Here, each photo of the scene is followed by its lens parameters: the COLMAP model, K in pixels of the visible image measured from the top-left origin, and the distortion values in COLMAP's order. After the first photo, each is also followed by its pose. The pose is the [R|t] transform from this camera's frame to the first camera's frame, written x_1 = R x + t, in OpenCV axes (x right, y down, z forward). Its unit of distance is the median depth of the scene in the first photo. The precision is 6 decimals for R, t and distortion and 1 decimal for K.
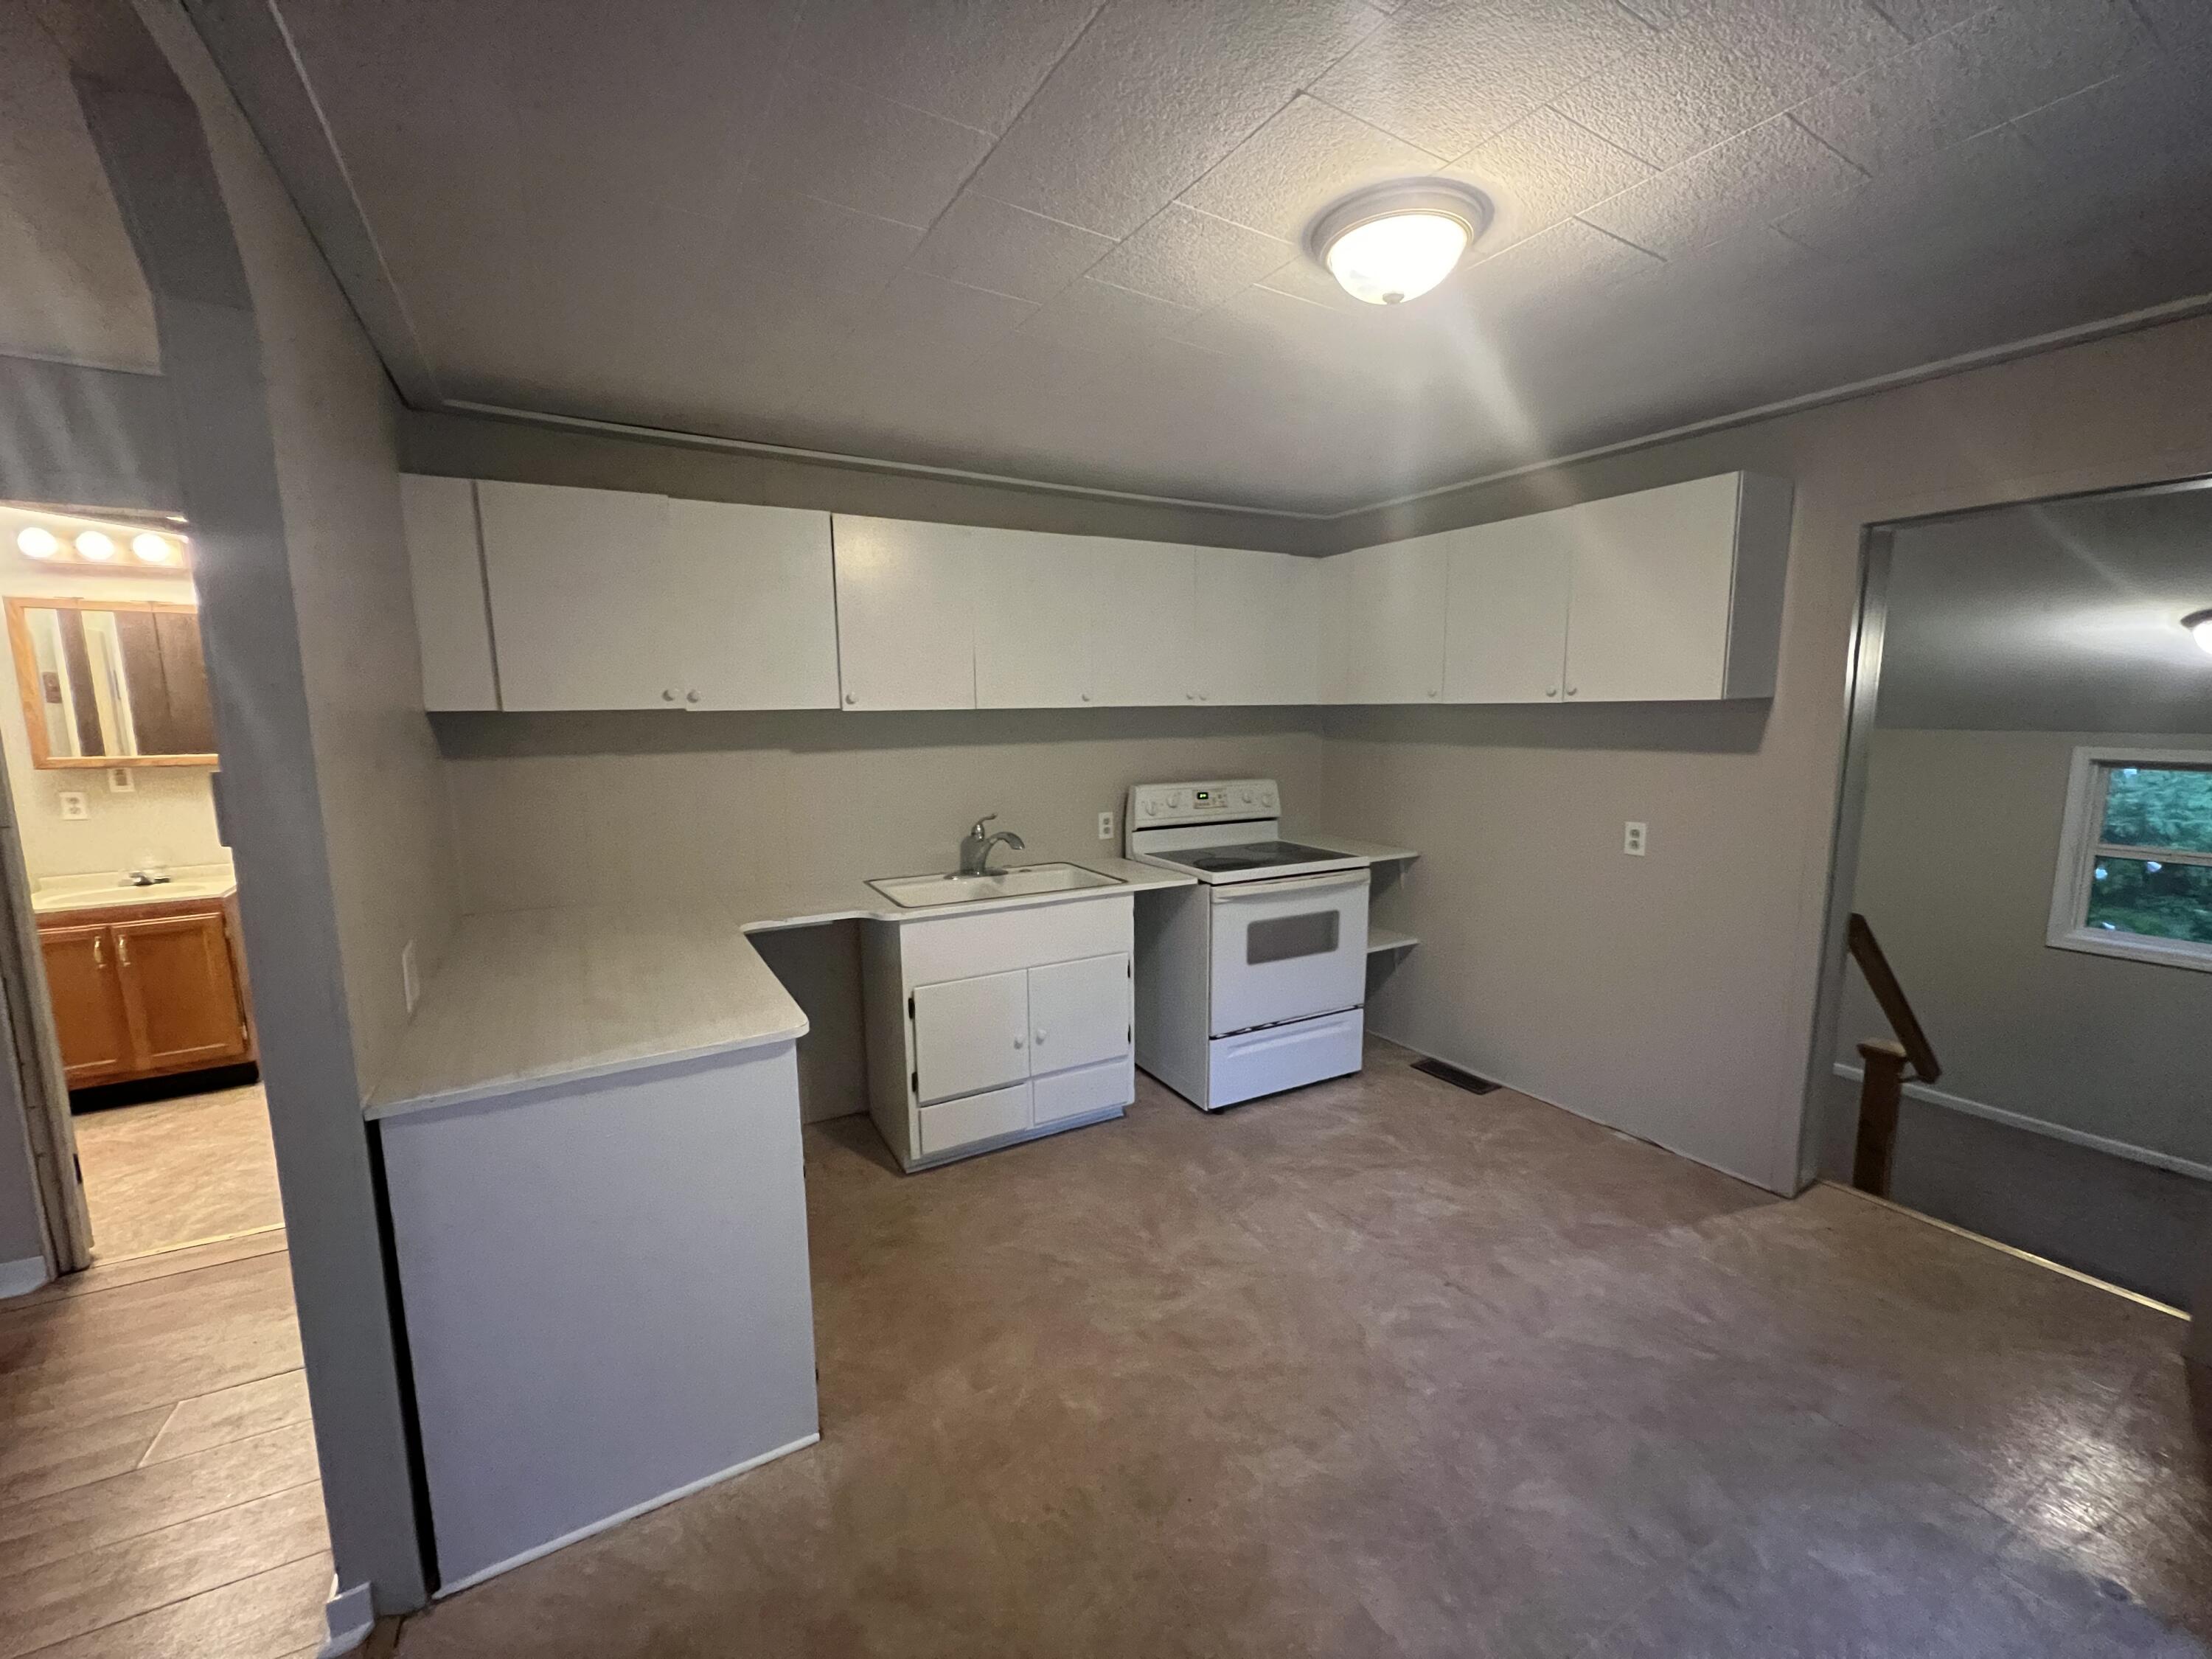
lens RADIAL K [[885.8, 0, 1105.2], [0, 885.8, 831.4], [0, 0, 1]] dist [-0.000672, -0.000095]
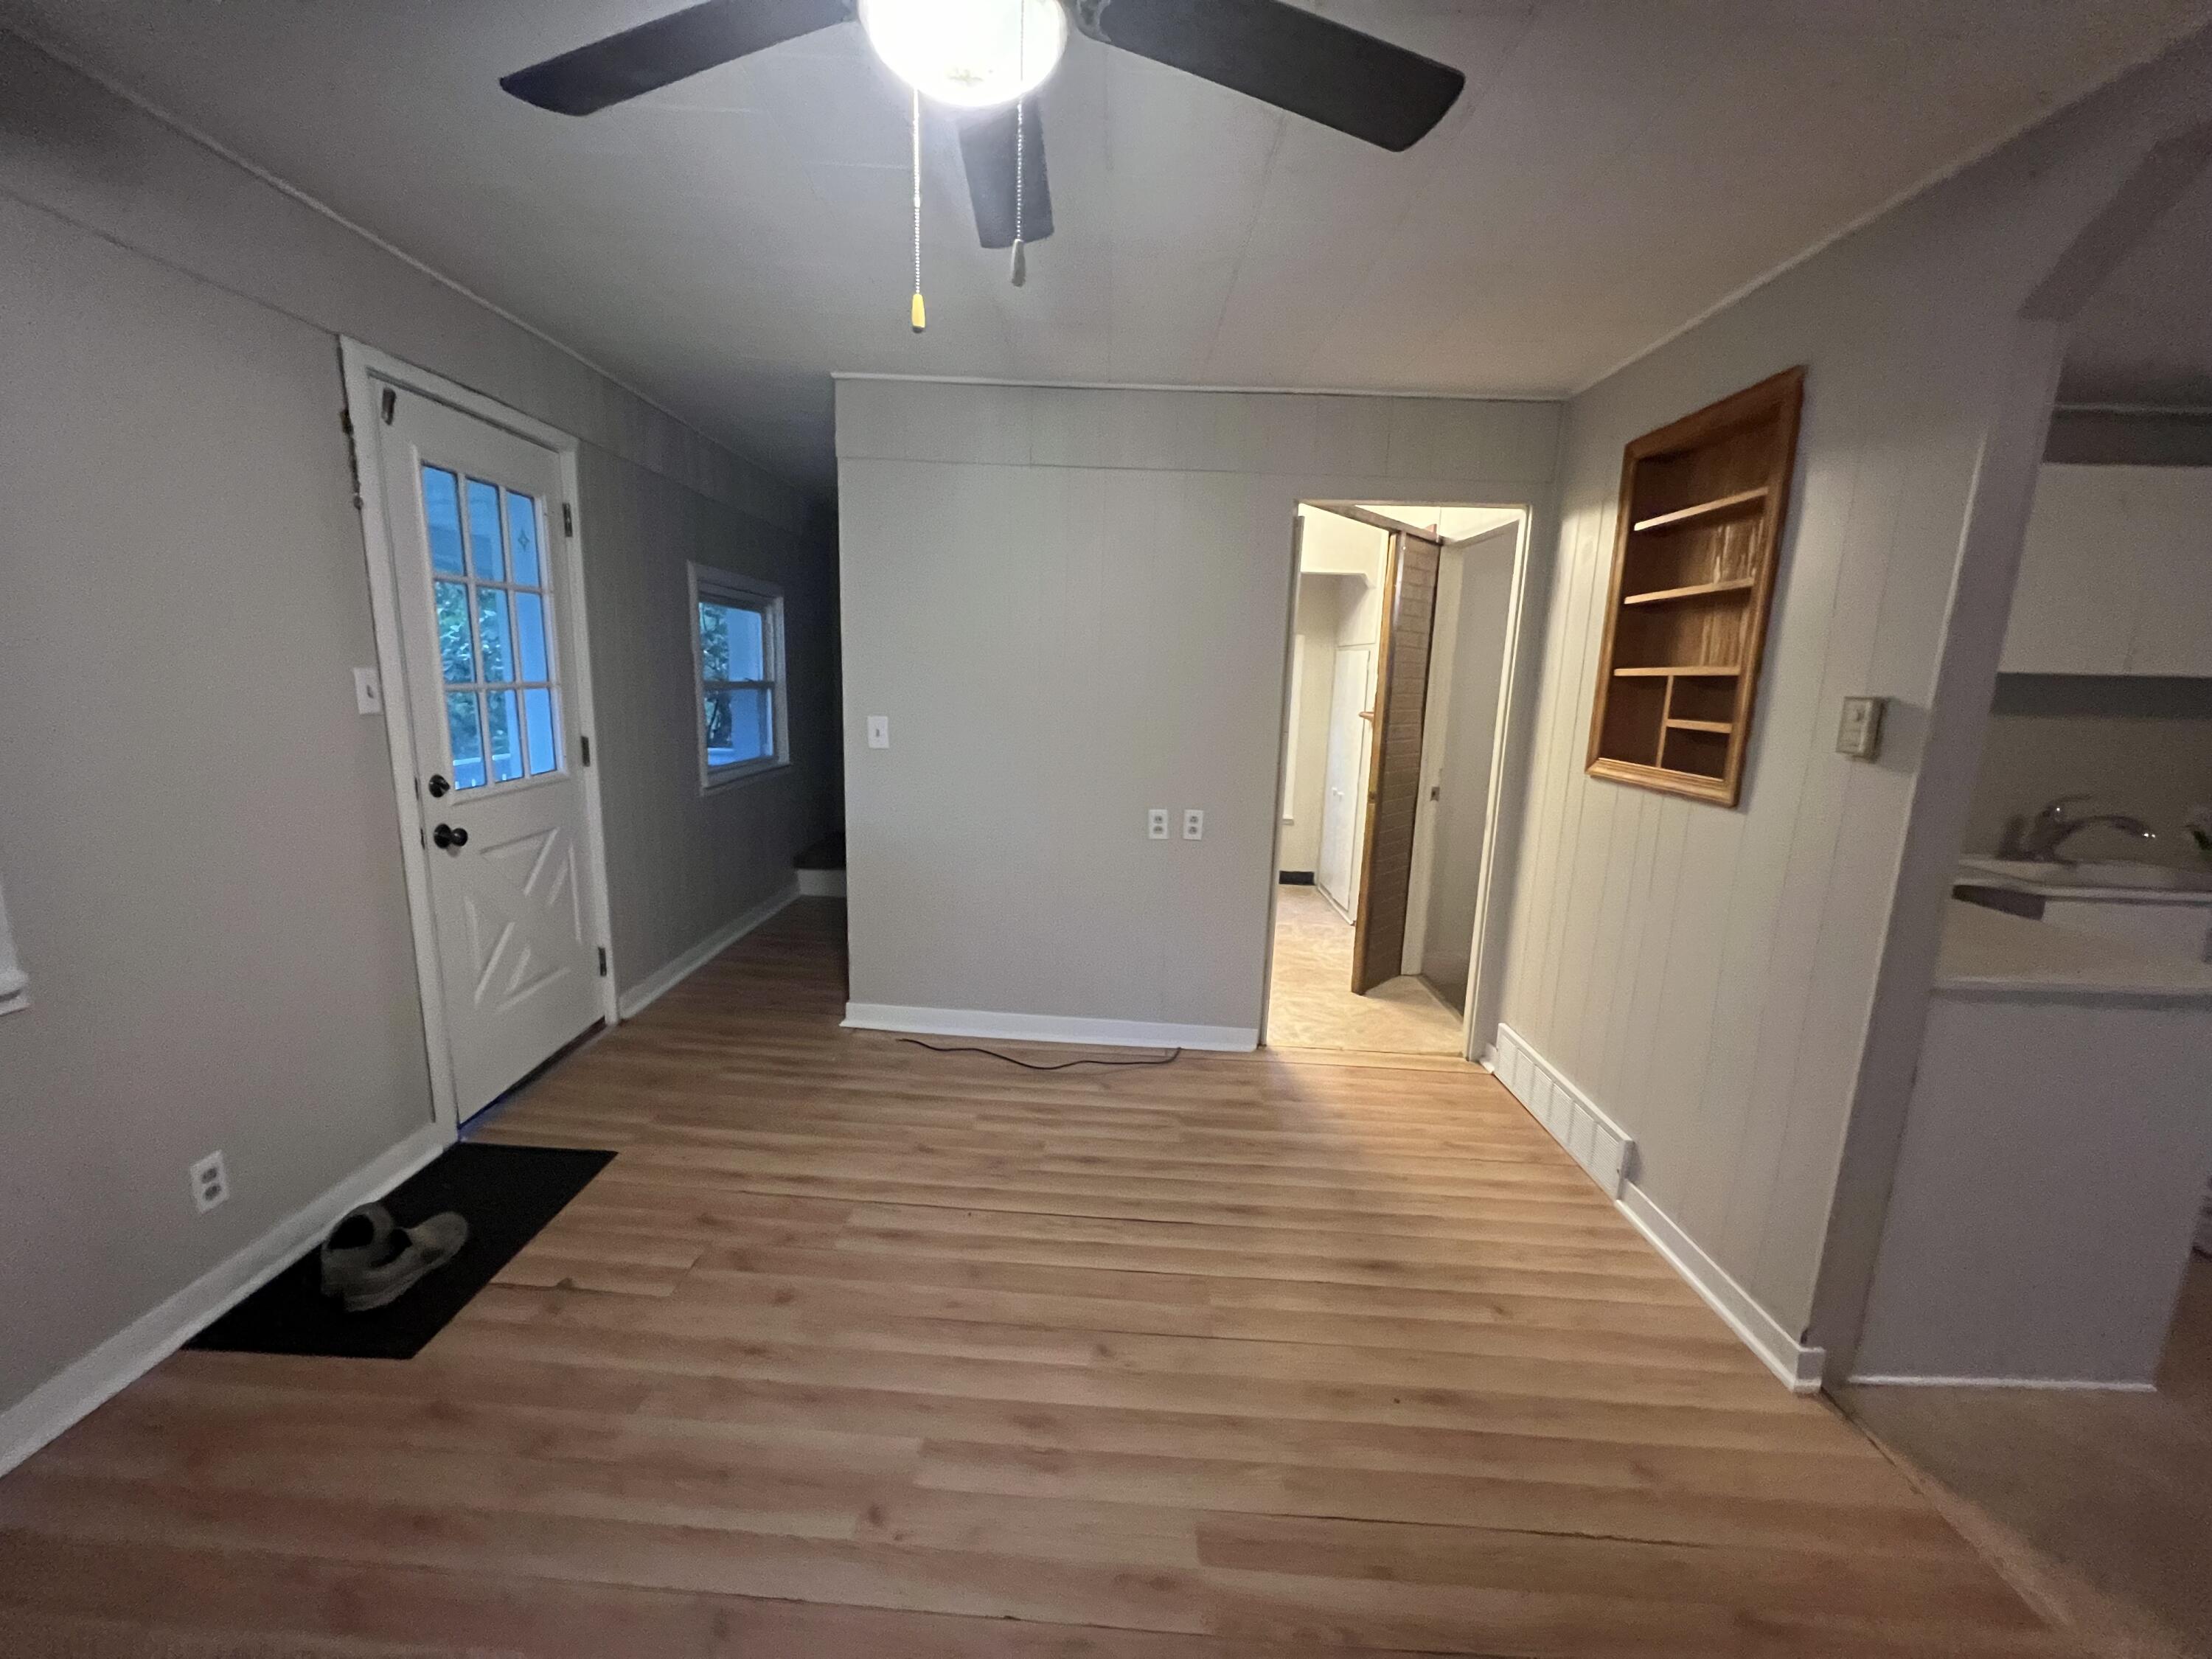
lens RADIAL K [[885.8, 0, 1101.9], [0, 885.8, 832.5], [0, 0, 1]] dist [-0.000672, -0.000095]
pose [[0.854683, 0.124926, -0.503896, -0.568285], [-0.106612, 0.992164, 0.065147, 0.071715], [0.508086, -0.001958, 0.861304, -0.294579]]
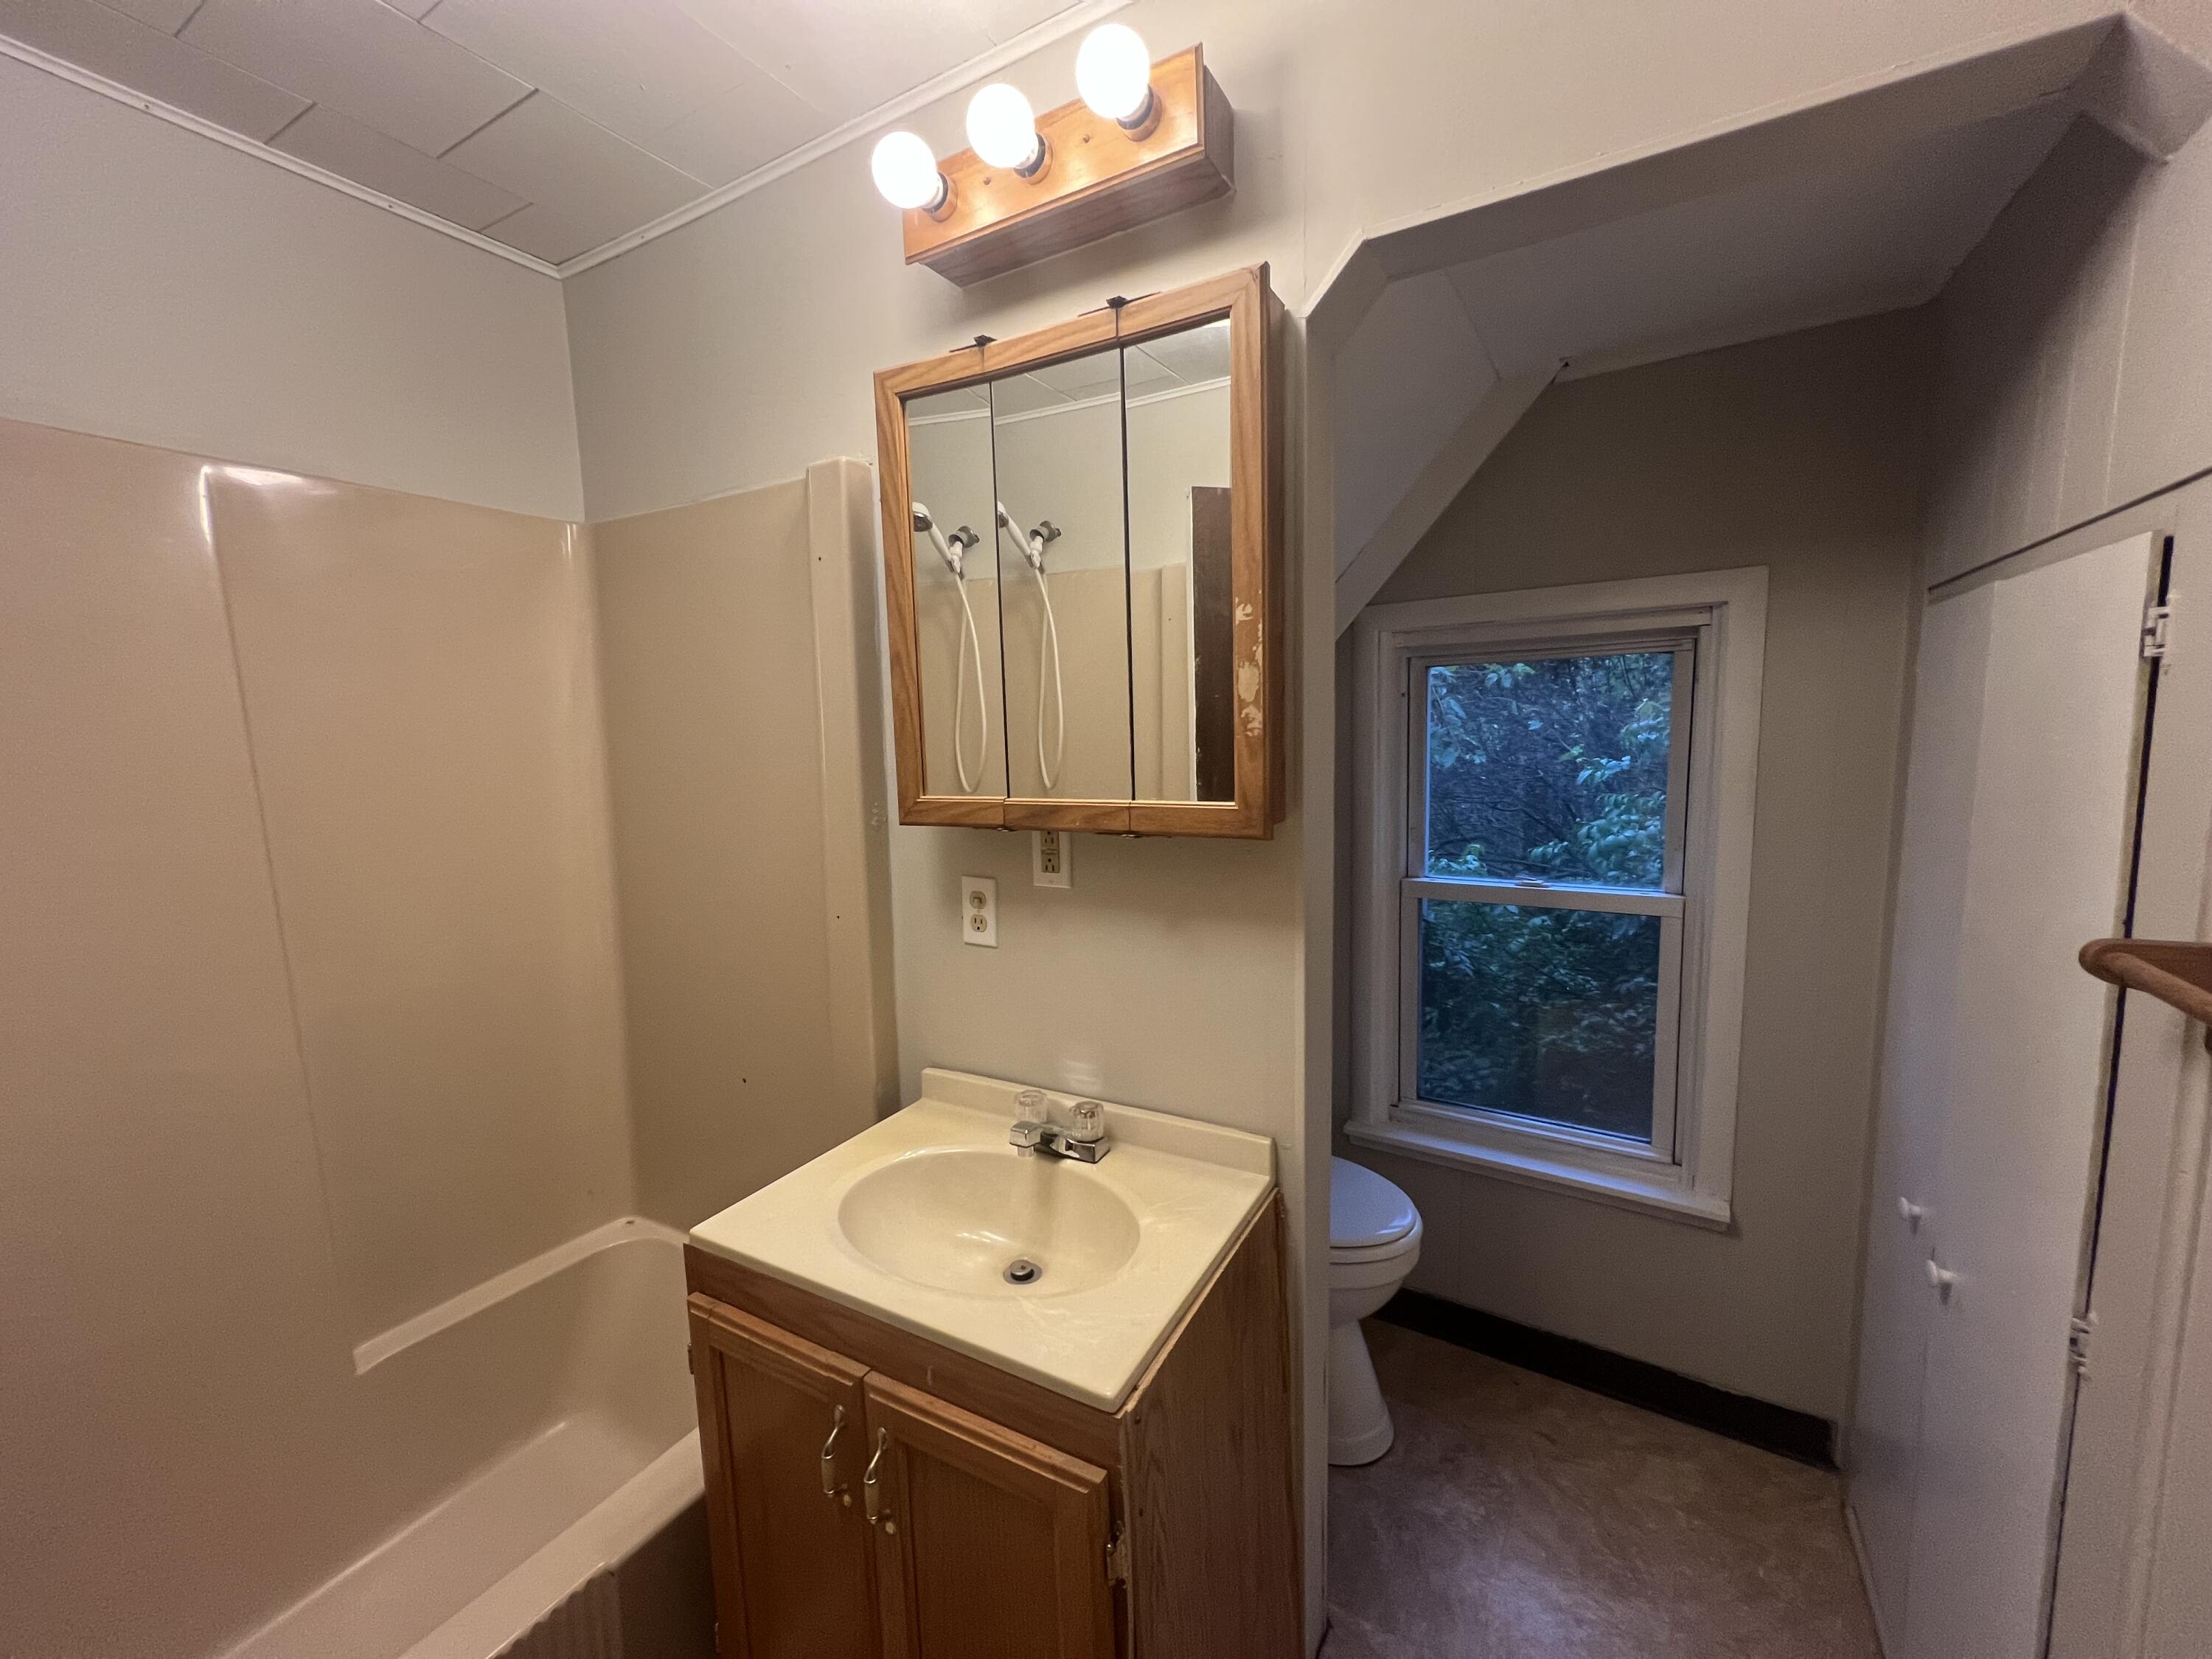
lens RADIAL K [[885.8, 0, 1111.4], [0, 885.8, 838.1], [0, 0, 1]] dist [-0.000672, -0.000095]
pose [[0.490366, 0.098217, -0.865965, -0.937816], [-0.099276, 0.993457, 0.056461, -0.108949], [0.865844, 0.058283, 0.496908, 1.011040]]
